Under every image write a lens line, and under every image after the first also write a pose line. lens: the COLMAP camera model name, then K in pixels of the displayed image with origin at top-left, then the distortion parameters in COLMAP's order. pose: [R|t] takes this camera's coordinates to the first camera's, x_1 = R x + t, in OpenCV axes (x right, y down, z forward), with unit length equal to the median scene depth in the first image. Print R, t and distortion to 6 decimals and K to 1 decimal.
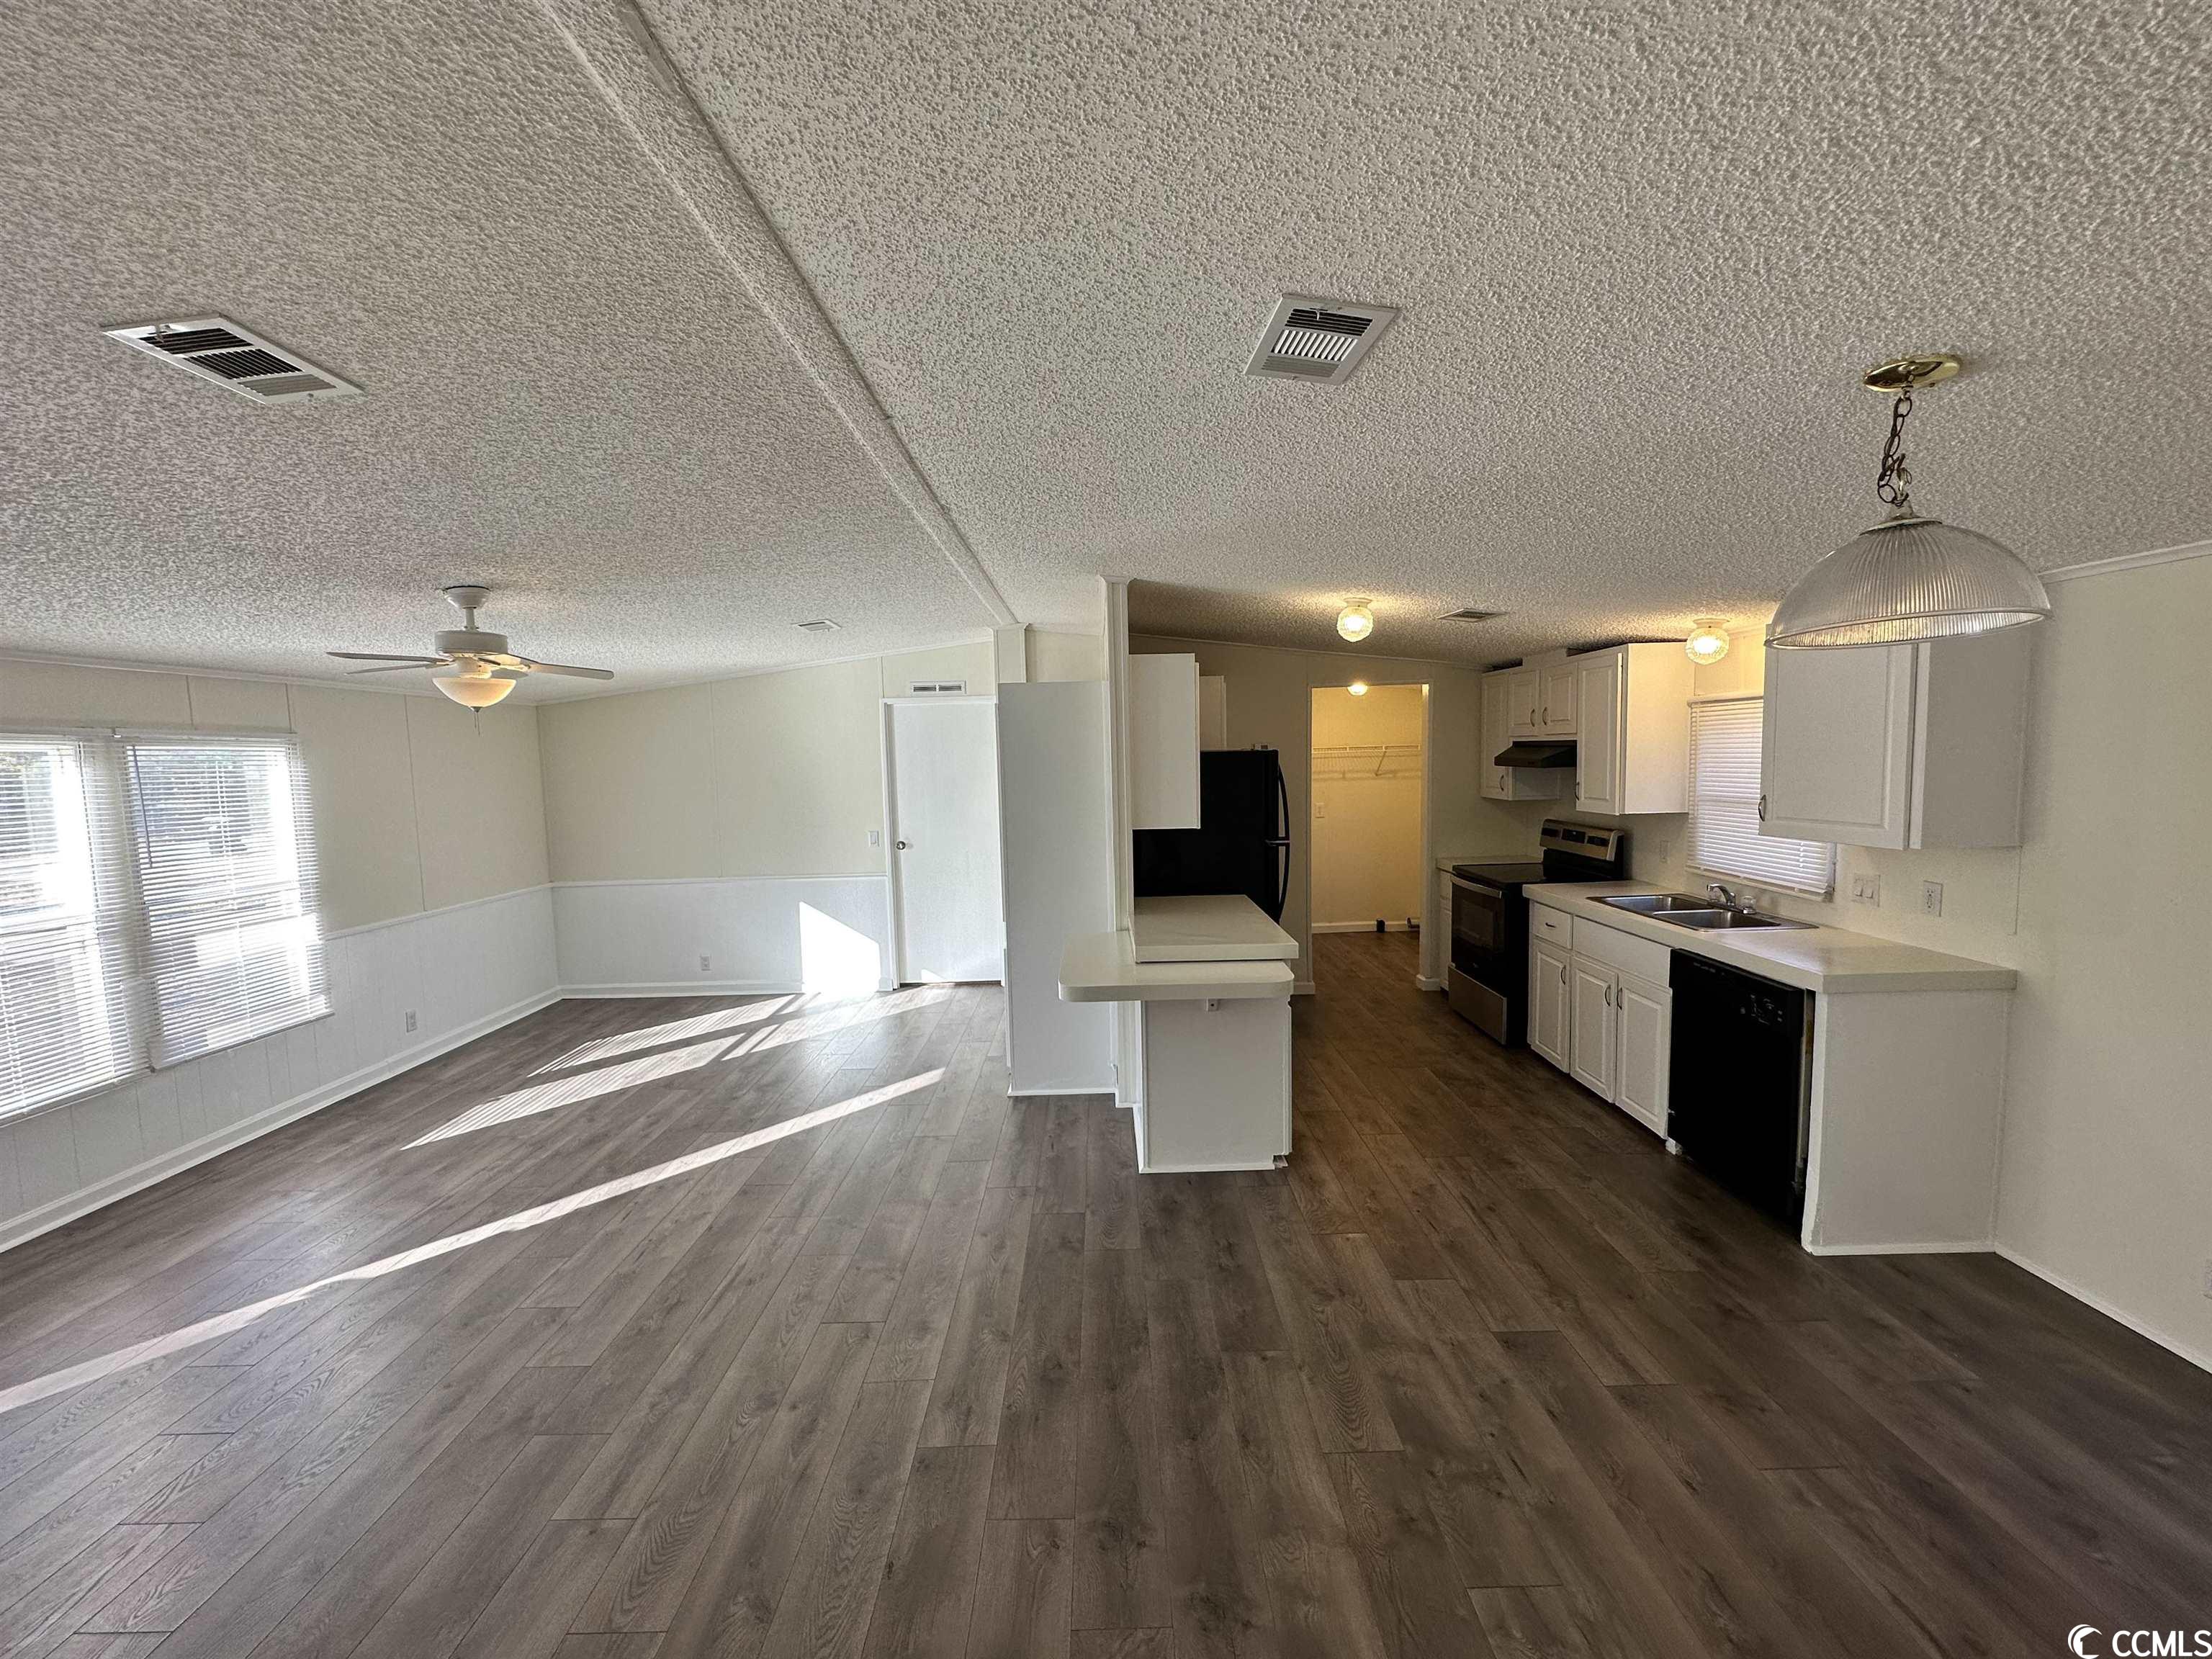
lens RADIAL K [[874.8, 0, 1106.0], [0, 874.8, 829.5], [0, 0, 1]] dist [0.000315, 0.000127]
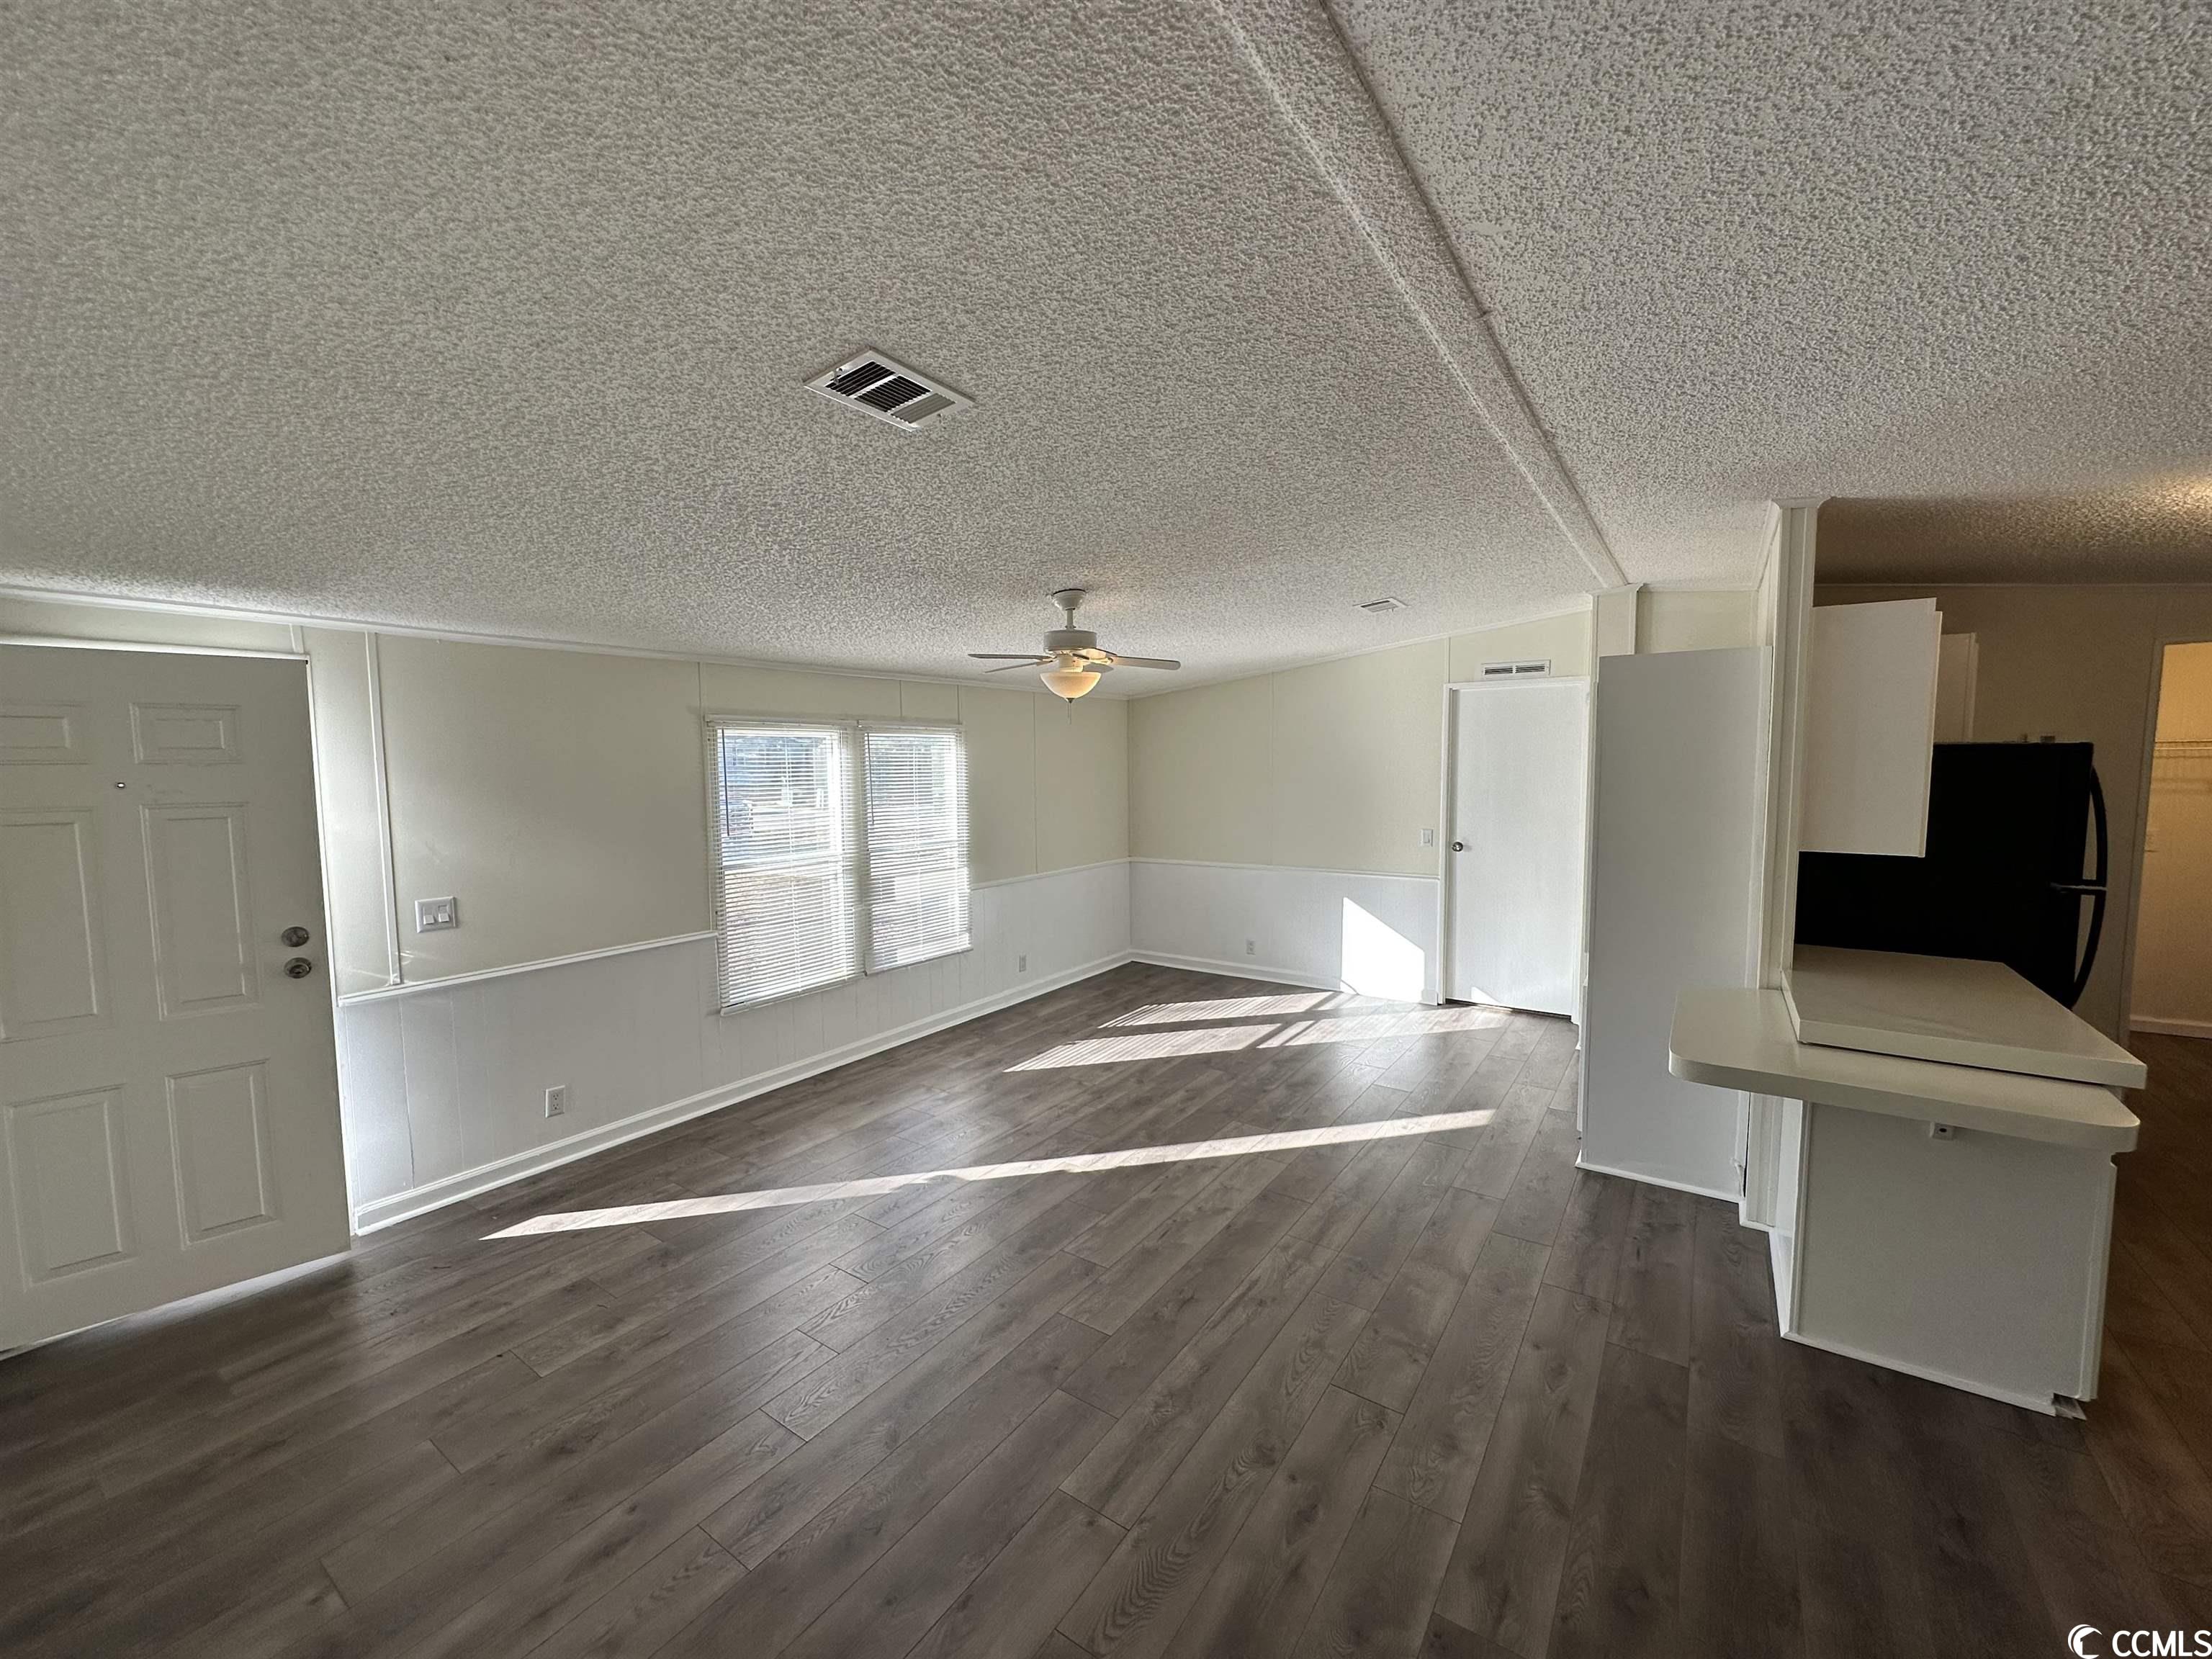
lens RADIAL K [[874.8, 0, 1106.0], [0, 874.8, 829.5], [0, 0, 1]] dist [0.000315, 0.000127]
pose [[0.817315, 0.063499, -0.572681, -0.033238], [-0.058401, 0.997920, 0.027301, -0.006038], [0.573223, 0.011132, 0.819324, 0.115909]]
